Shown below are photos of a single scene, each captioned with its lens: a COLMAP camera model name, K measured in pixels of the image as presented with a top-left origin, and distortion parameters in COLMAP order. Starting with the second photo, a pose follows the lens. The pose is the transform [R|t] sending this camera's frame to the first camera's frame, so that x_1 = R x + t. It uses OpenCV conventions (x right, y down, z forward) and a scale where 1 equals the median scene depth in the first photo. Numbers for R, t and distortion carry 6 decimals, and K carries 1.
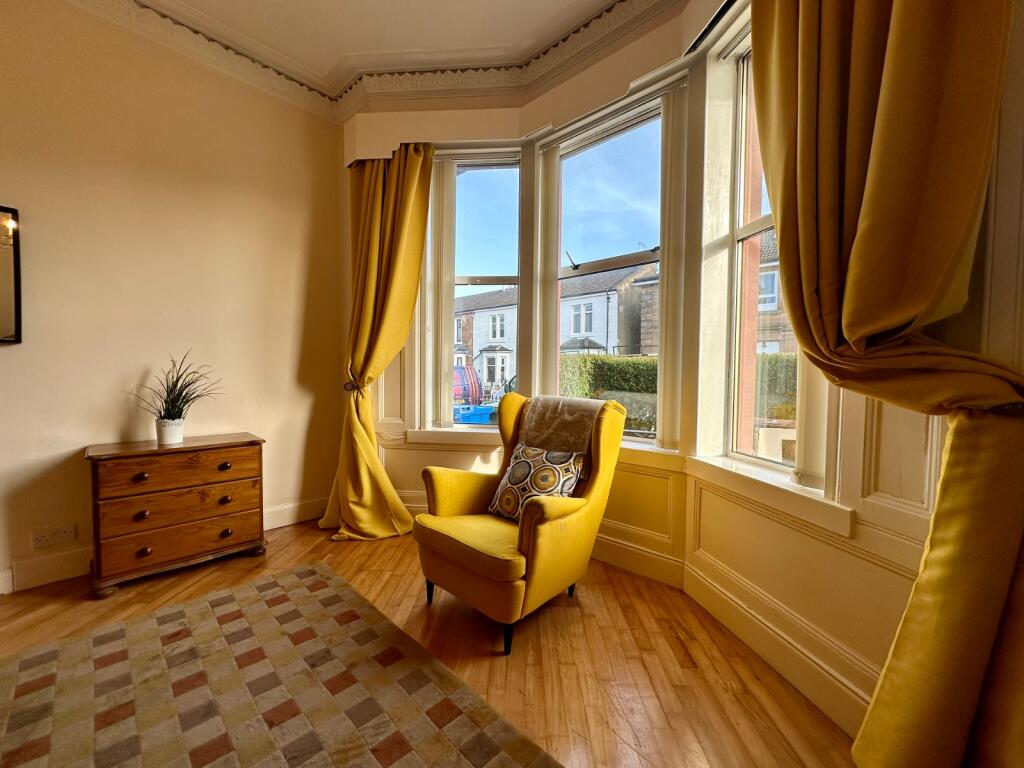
lens RADIAL K [[407.0, 0, 513.2], [0, 407.0, 385.4], [0, 0, 1]] dist [-0.005768, 0.001536]
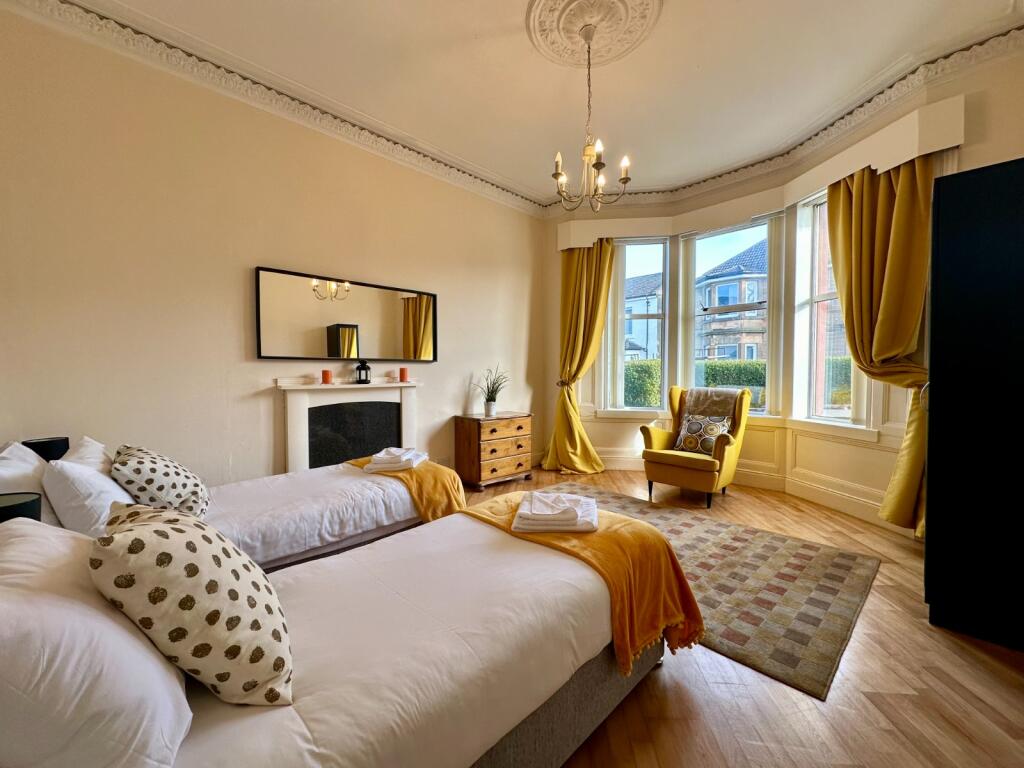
lens RADIAL K [[407.0, 0, 510.8], [0, 407.0, 385.6], [0, 0, 1]] dist [-0.005768, 0.001536]
pose [[0.998201, -0.010148, -0.059086, -0.719837], [0.010022, 0.999947, -0.002439, 0.016971], [0.059108, 0.001843, 0.998250, -0.923042]]
